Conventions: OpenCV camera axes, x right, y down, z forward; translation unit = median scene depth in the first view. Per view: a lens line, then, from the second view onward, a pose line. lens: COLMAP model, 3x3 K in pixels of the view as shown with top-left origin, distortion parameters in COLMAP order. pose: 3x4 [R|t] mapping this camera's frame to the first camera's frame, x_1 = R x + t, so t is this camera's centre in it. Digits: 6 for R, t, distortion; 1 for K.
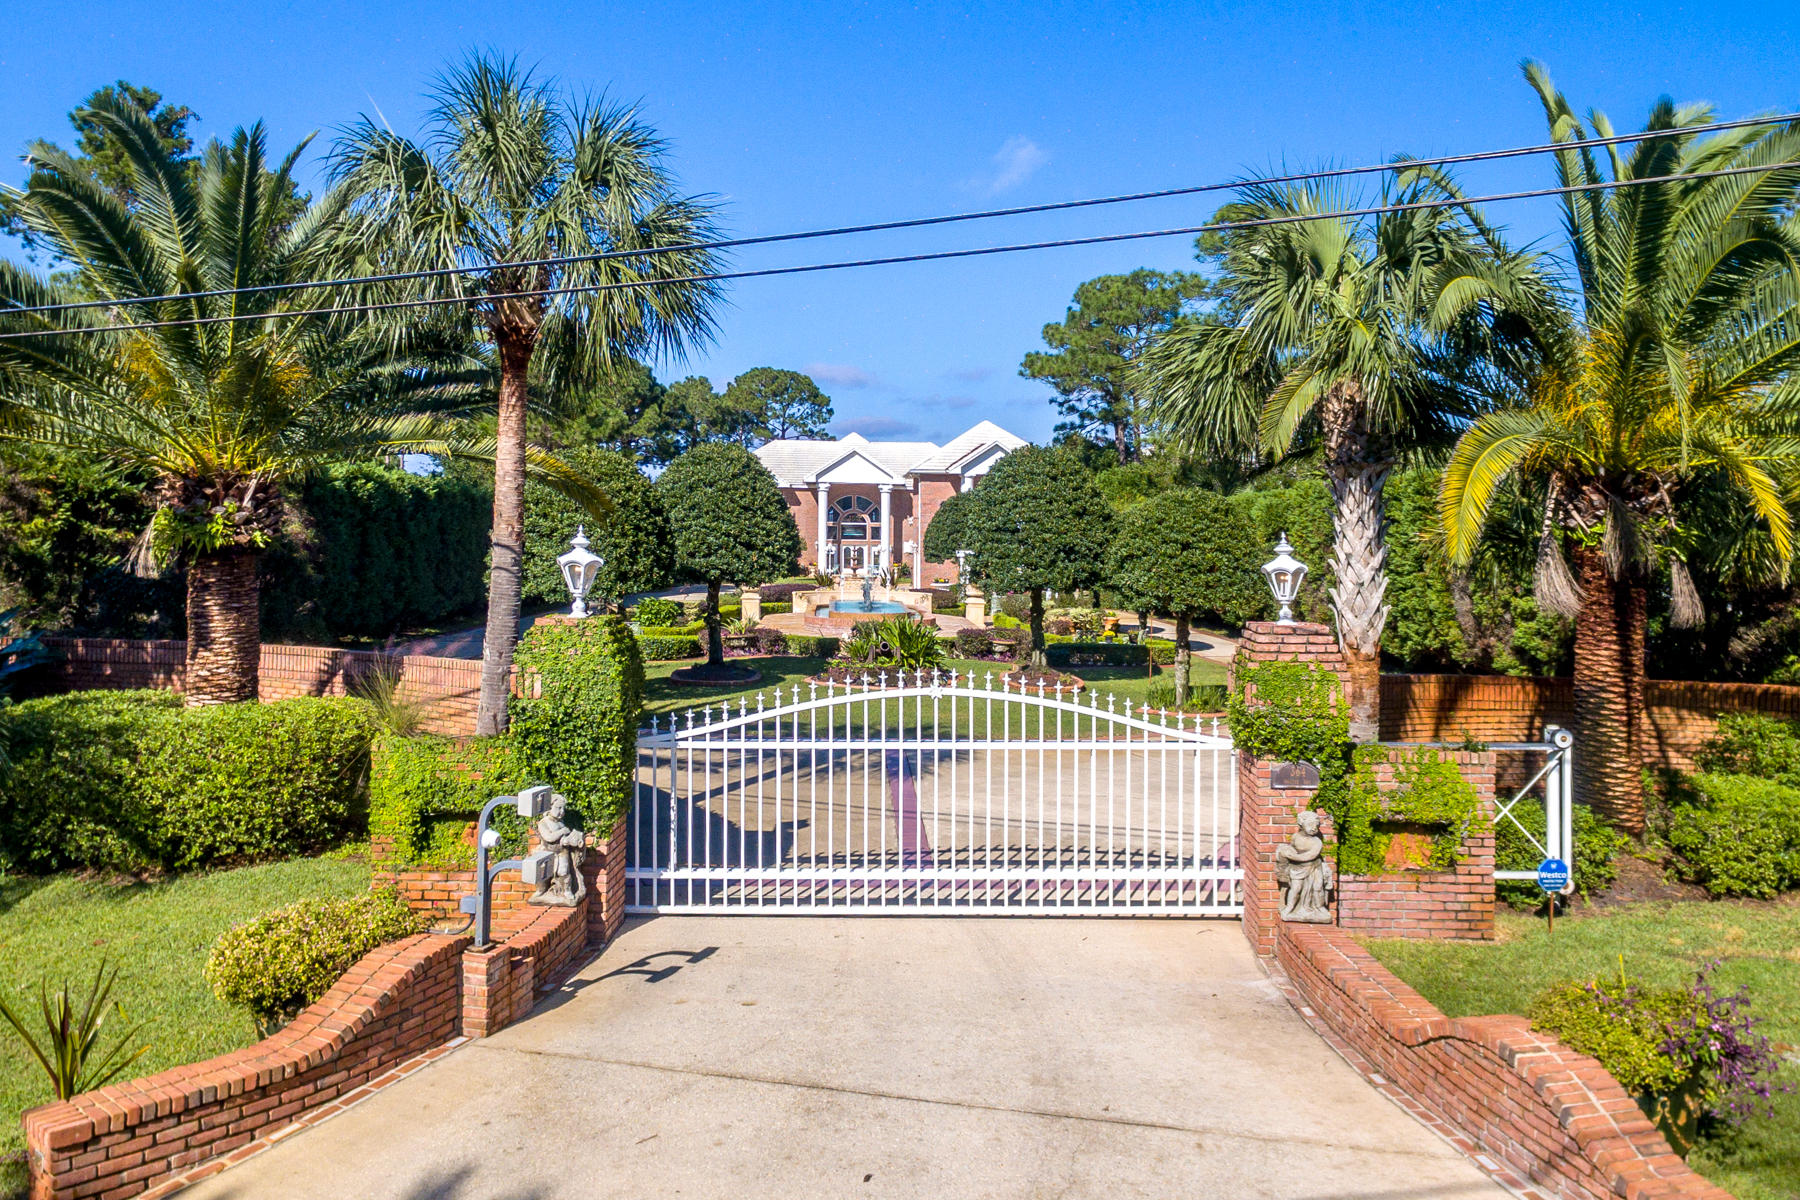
lens RADIAL K [[1249.3, 0, 955.9], [0, 1249.3, 652.2], [0, 0, 1]] dist [-0.002978, -0.000704]
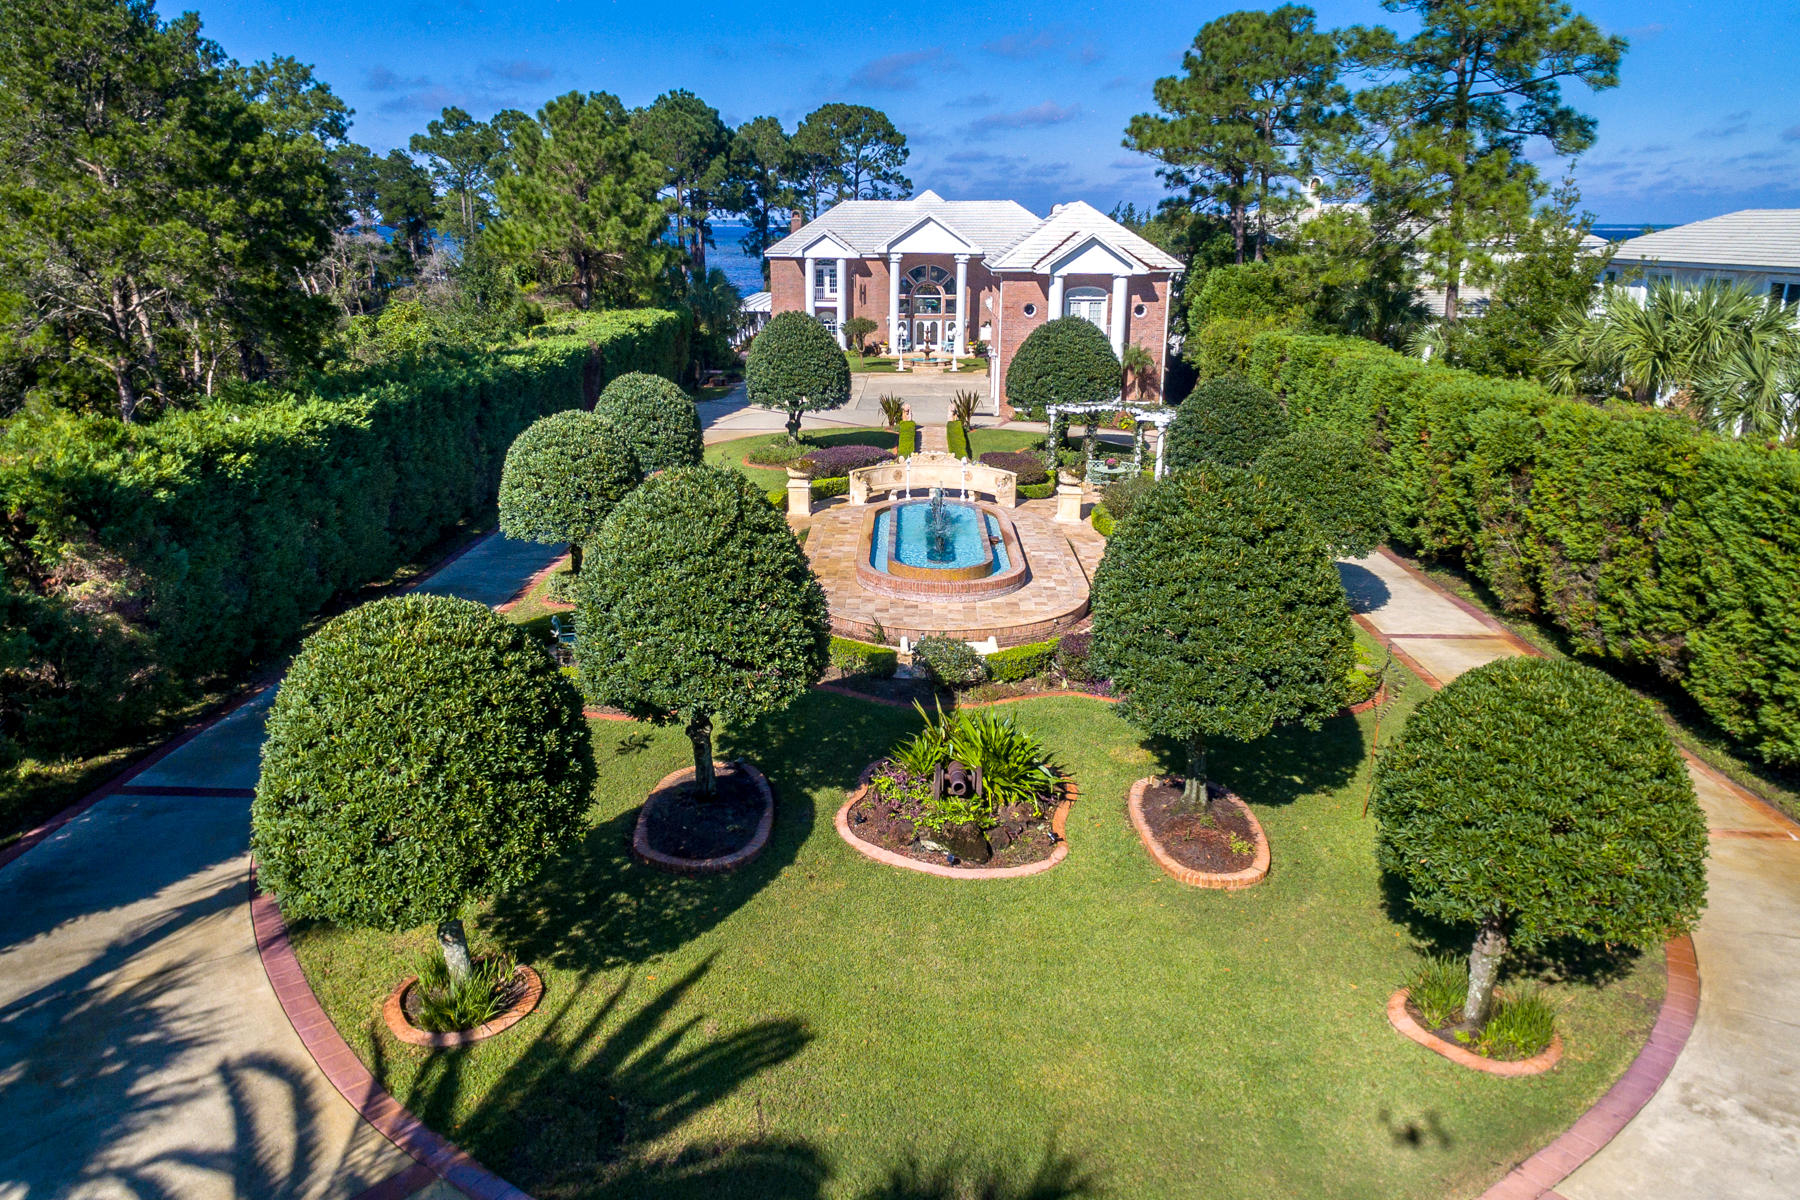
lens RADIAL K [[1057.3, 0, 900.0], [0, 1057.3, 600.0], [0, 0, 1]] dist [-0.001503, -0.001188]
pose [[0.993956, 0.030956, -0.105320, -0.015185], [-0.003257, 0.967308, 0.253582, -0.110949], [0.109727, -0.251707, 0.961563, 0.230661]]
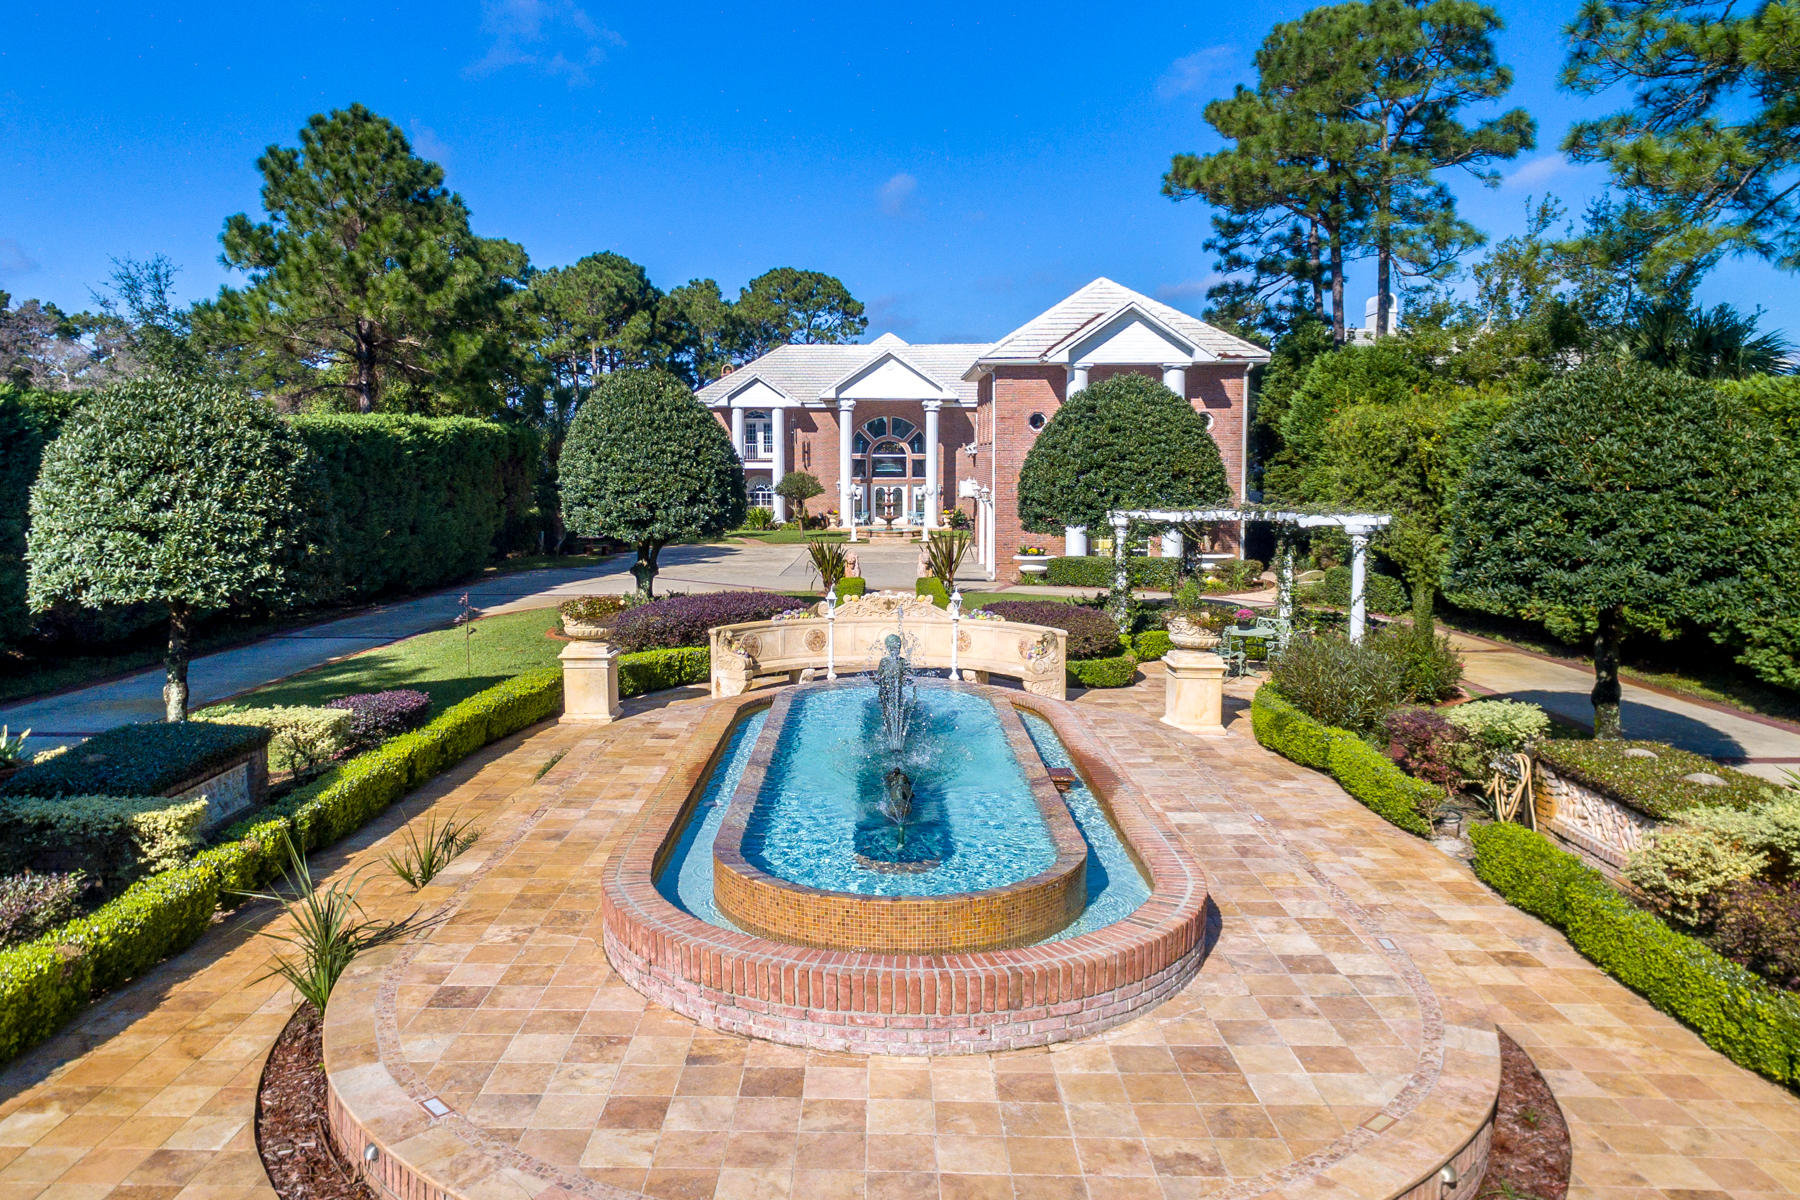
lens RADIAL K [[1017.9, 0, 867.6], [0, 1017.9, 625.4], [0, 0, 1]] dist [-0.000456, -0.000608]
pose [[0.993563, 0.002367, -0.113254, -0.034621], [0.004570, 0.998130, 0.060952, -0.052558], [0.113187, -0.061078, 0.991695, 0.528060]]
